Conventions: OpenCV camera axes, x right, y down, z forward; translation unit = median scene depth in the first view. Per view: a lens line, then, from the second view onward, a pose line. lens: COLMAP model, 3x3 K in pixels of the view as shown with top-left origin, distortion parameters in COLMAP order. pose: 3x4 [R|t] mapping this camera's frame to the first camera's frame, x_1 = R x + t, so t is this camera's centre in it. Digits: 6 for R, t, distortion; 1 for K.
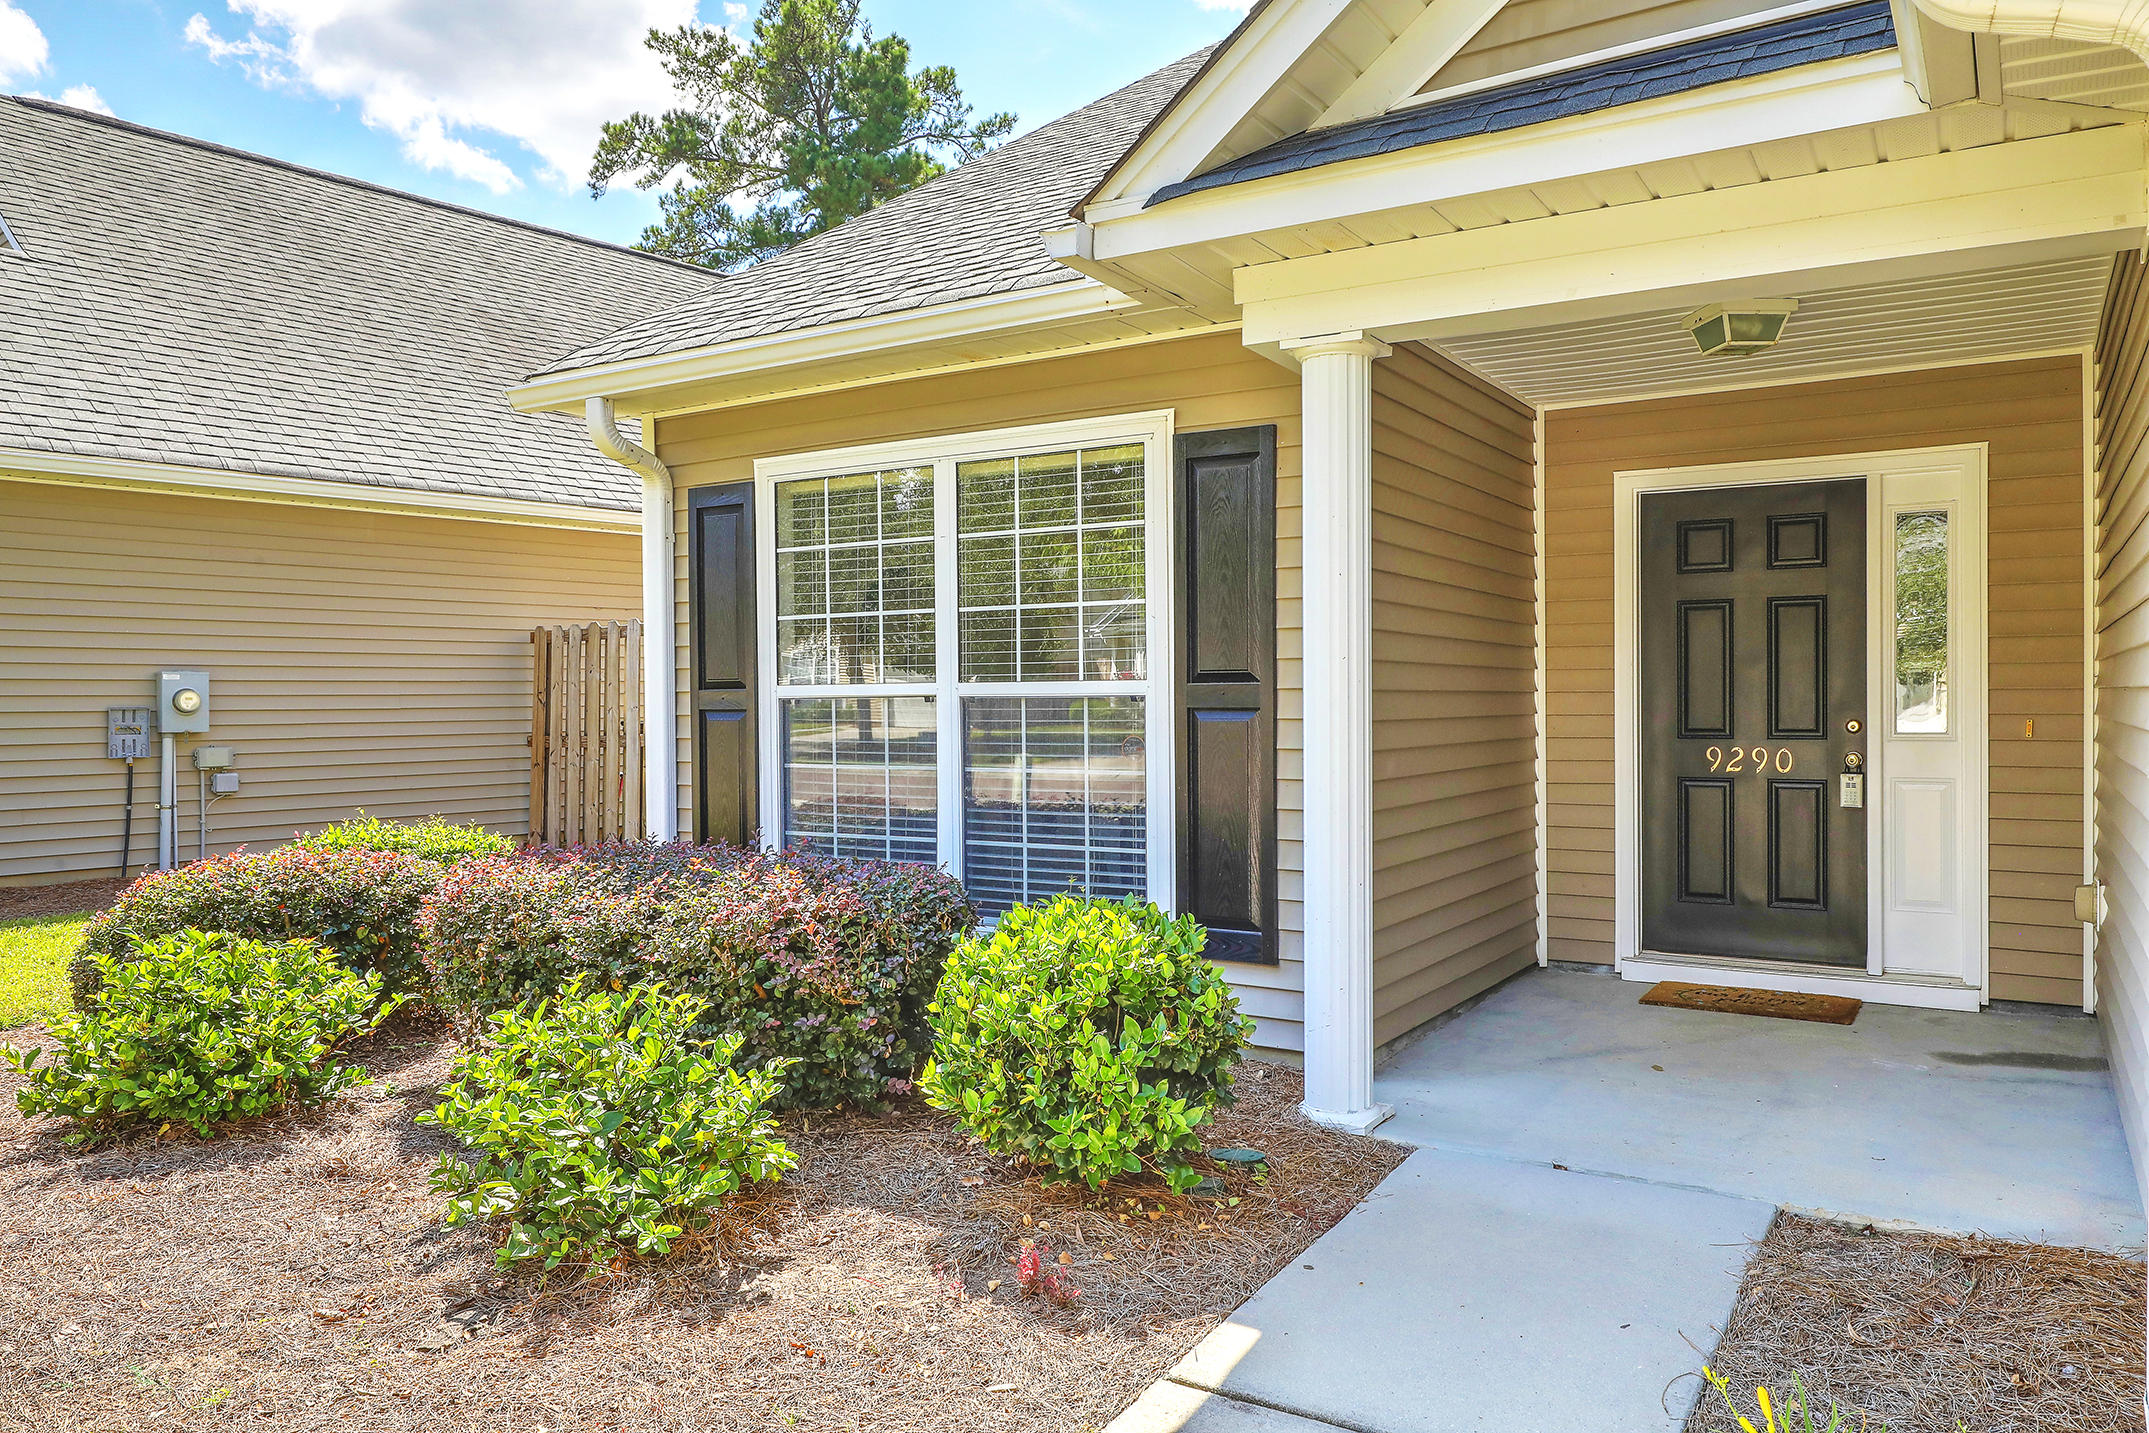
lens RADIAL K [[1514.7, 0, 1085.8], [0, 1514.7, 710.9], [0, 0, 1]] dist [0.001279, -0.000372]
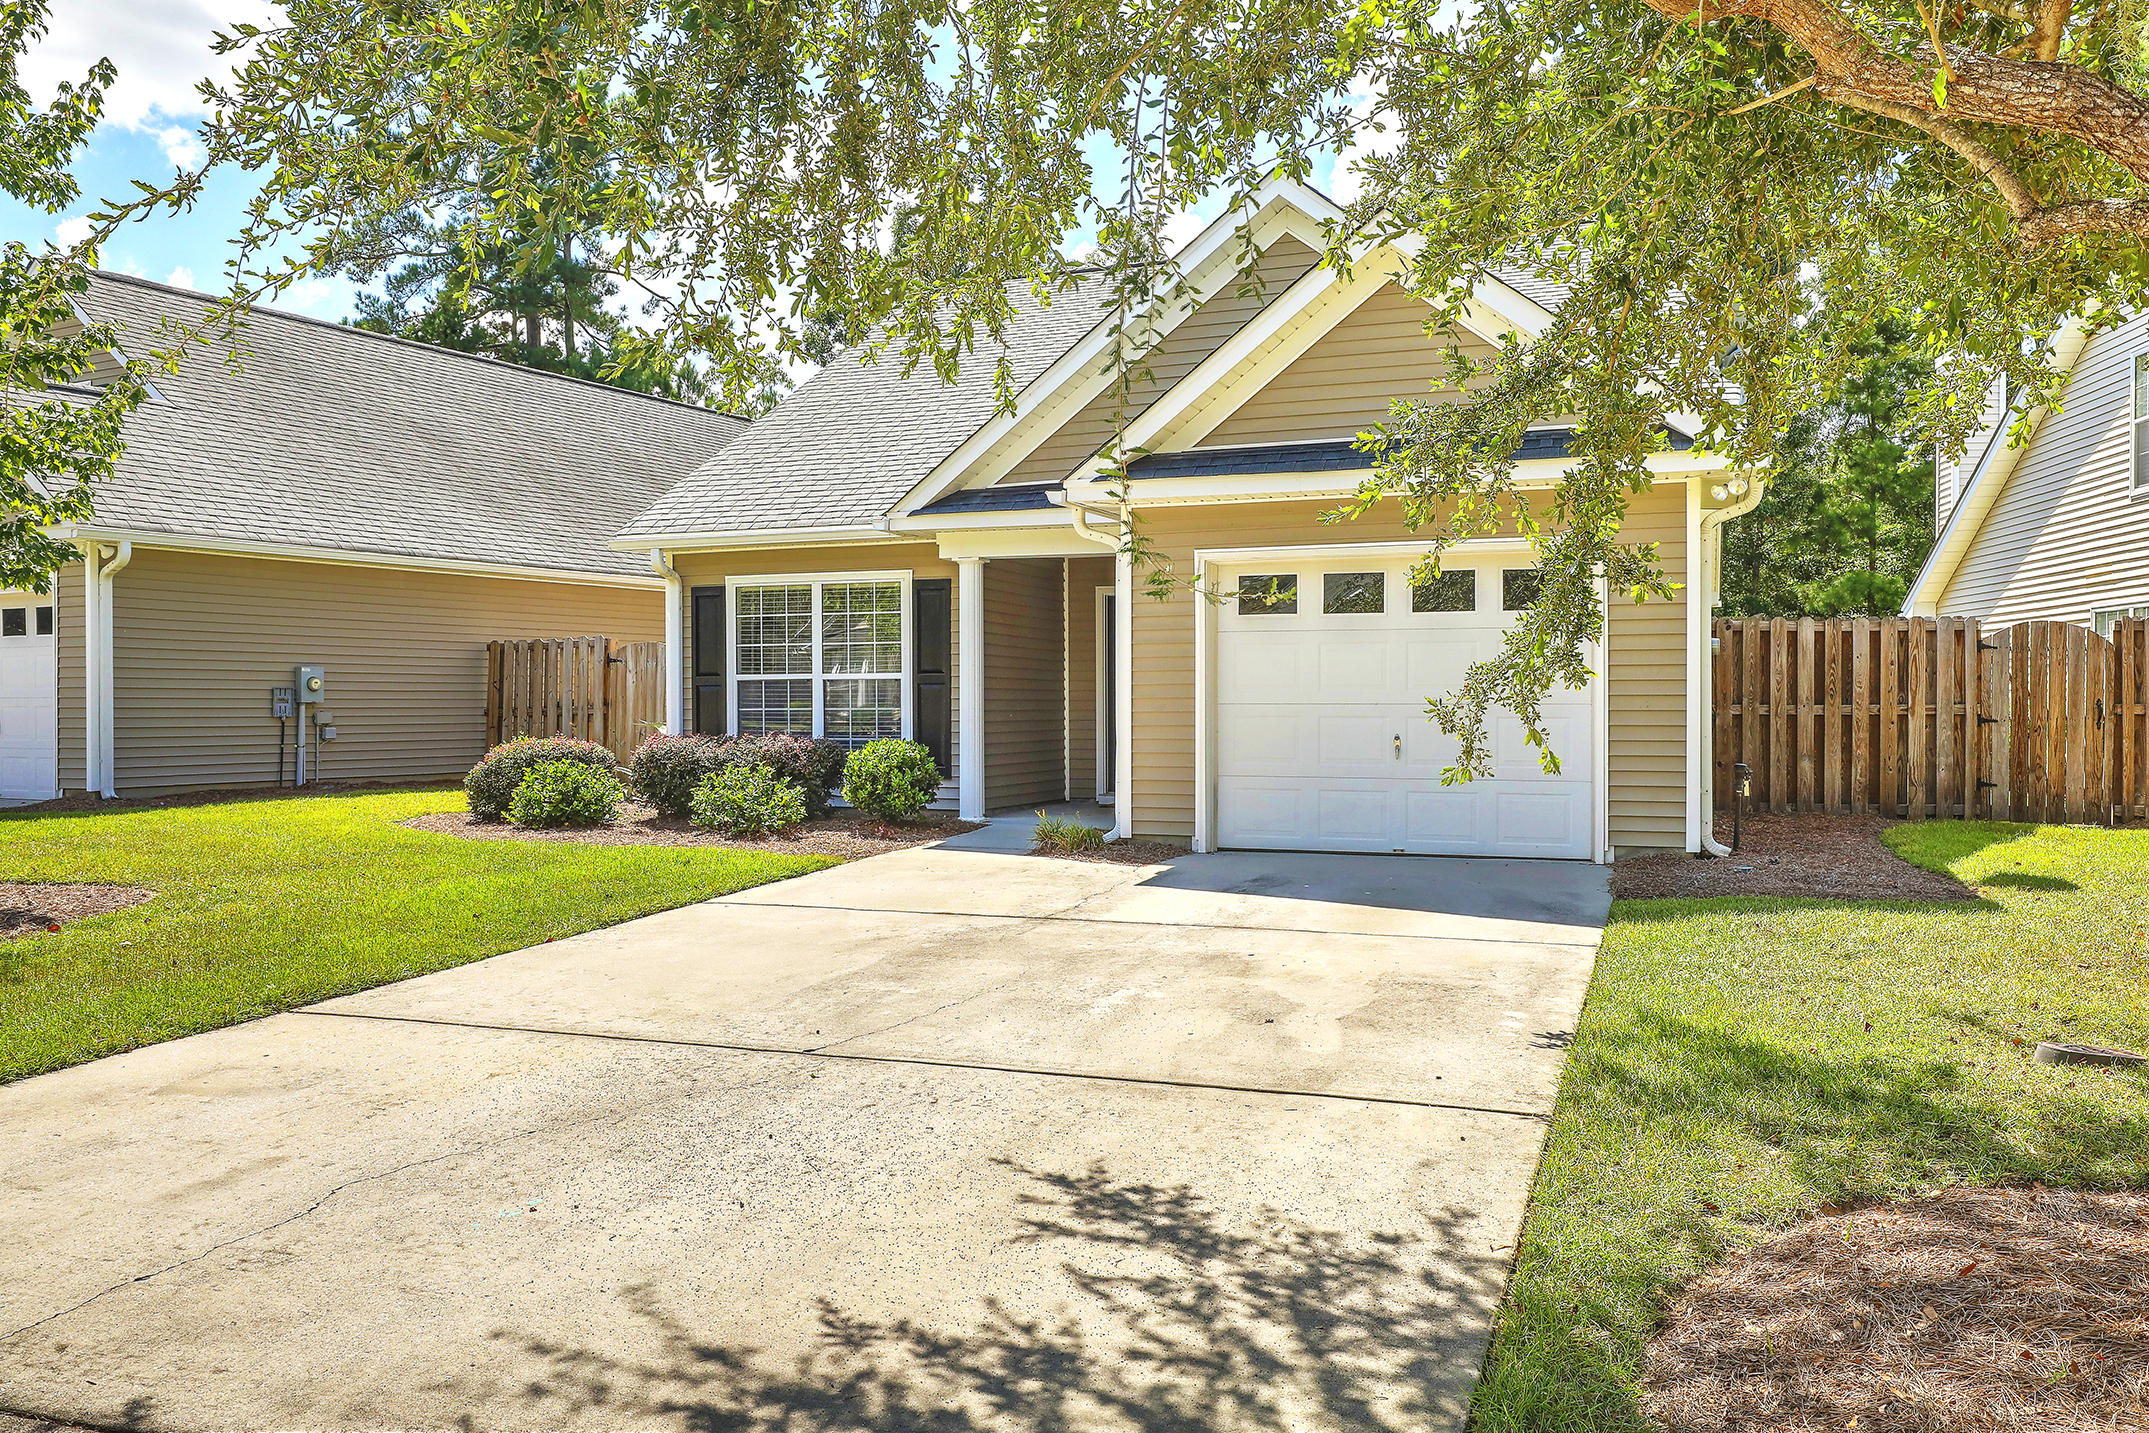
lens RADIAL K [[1647.2, 0, 1088.7], [0, 1647.2, 712.0], [0, 0, 1]] dist [0.006400, -0.004135]
pose [[0.979325, 0.003424, 0.202265, -0.178716], [-0.002253, 0.999979, -0.006019, 0.052304], [-0.202282, 0.005439, 0.979312, -1.515576]]
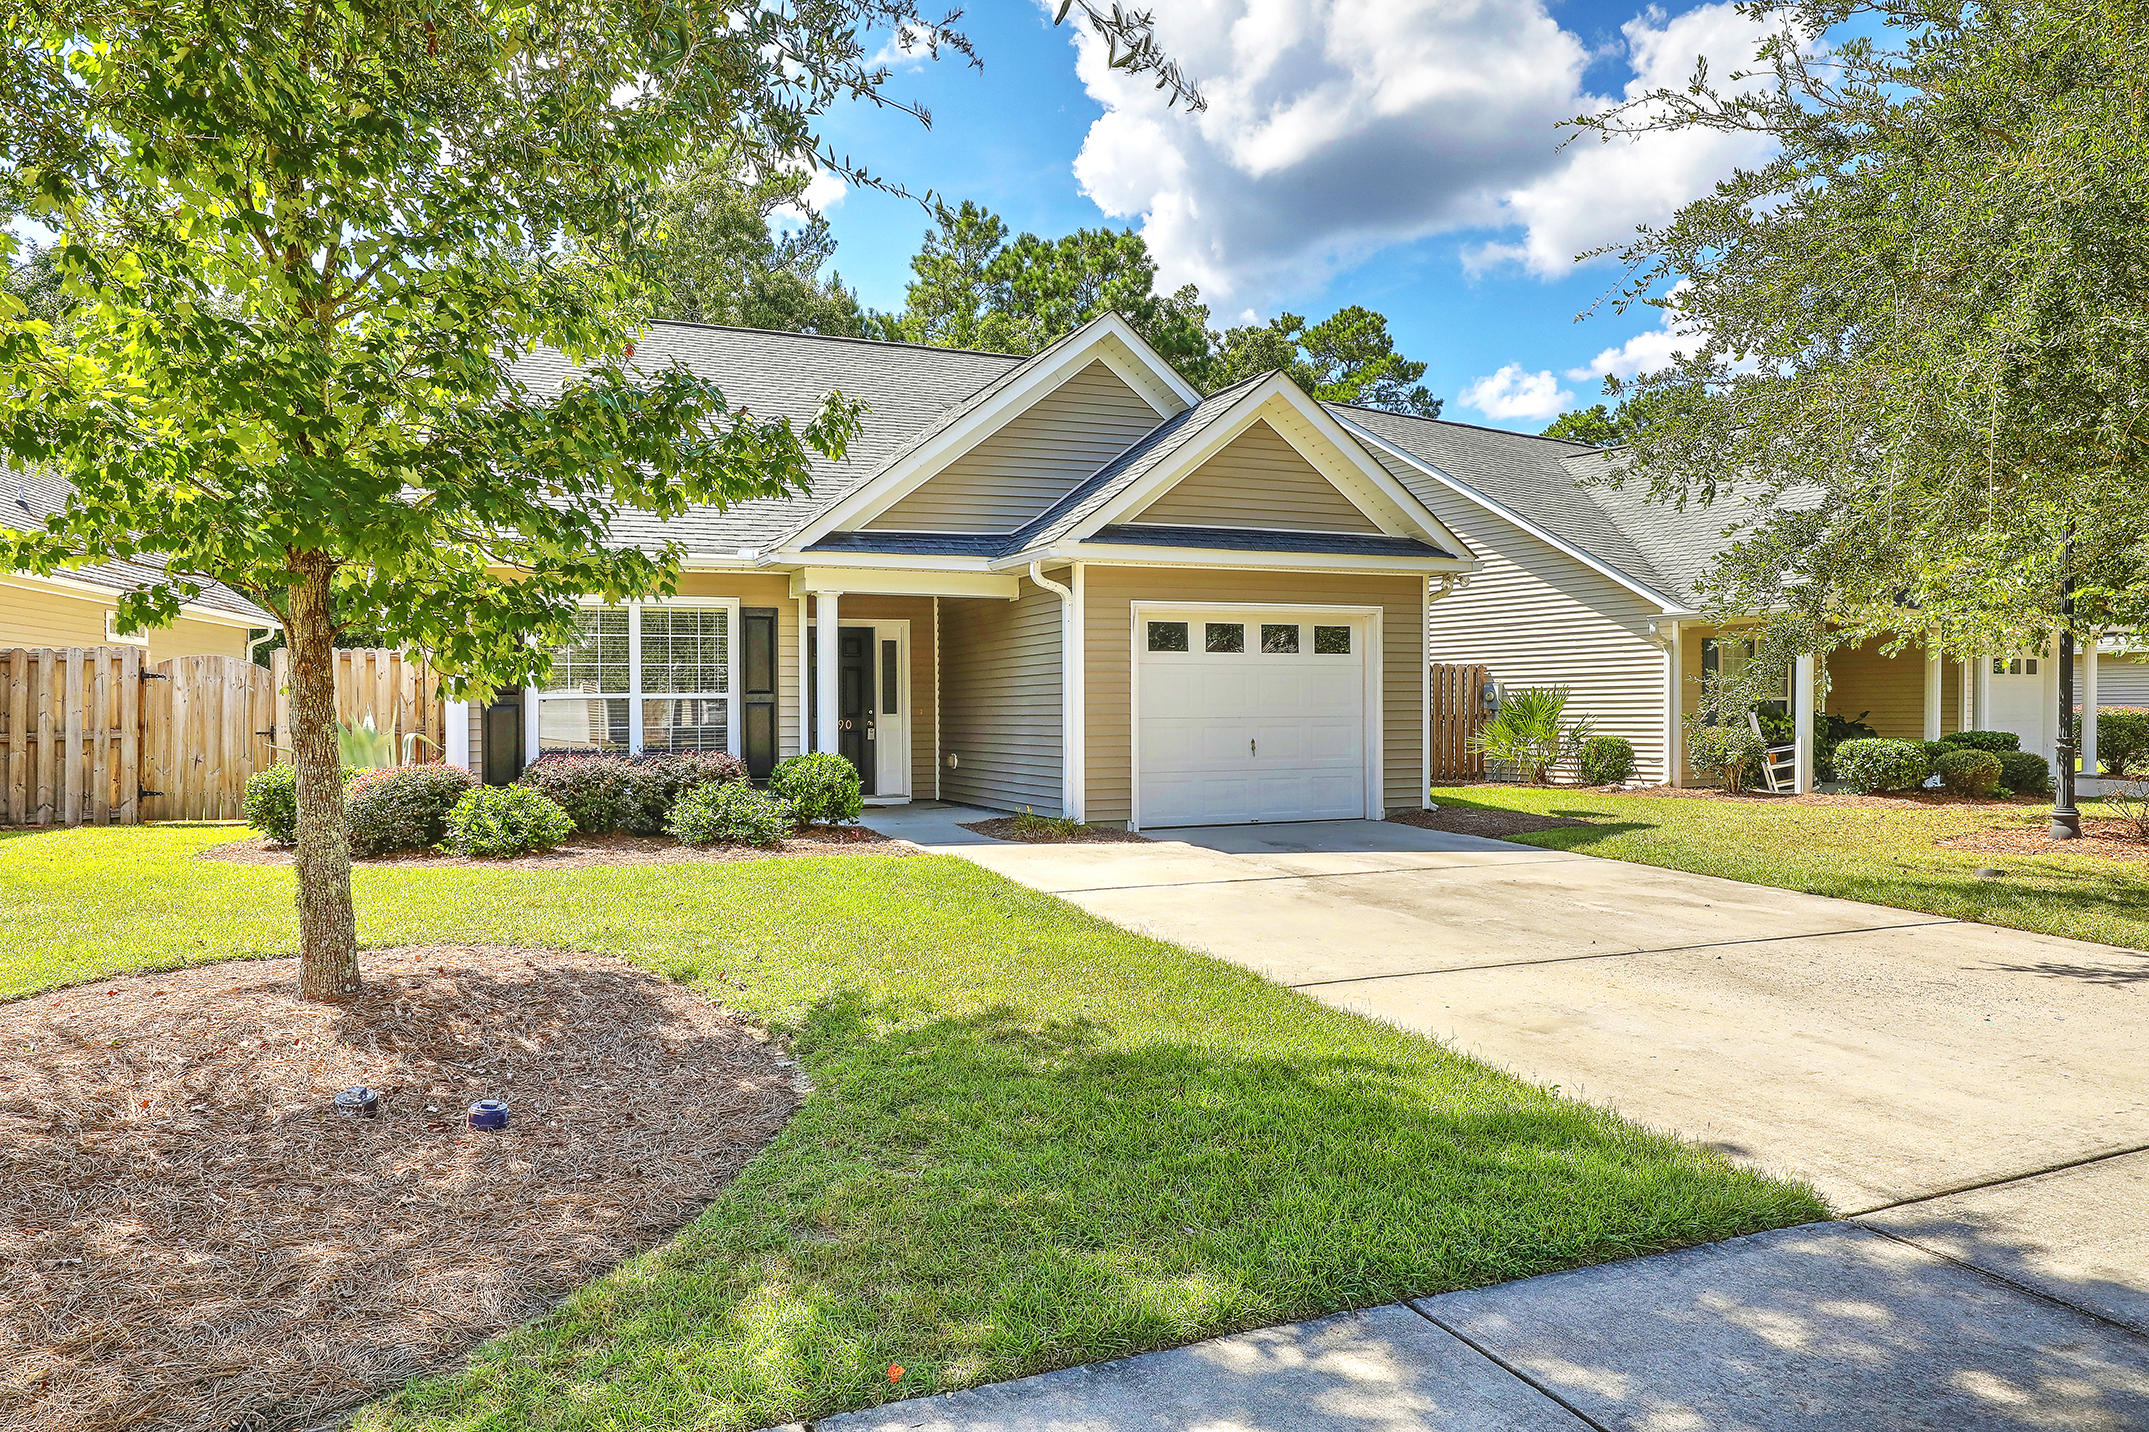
lens RADIAL K [[1410.5, 0, 1074.5], [0, 1410.5, 716.0], [0, 0, 1]] dist [0.004623, 0.000733]
pose [[0.574978, -0.000937, 0.818169, -1.422979], [0.014262, 0.999859, -0.008877, 0.045195], [-0.818045, 0.016773, 0.574910, -0.846861]]
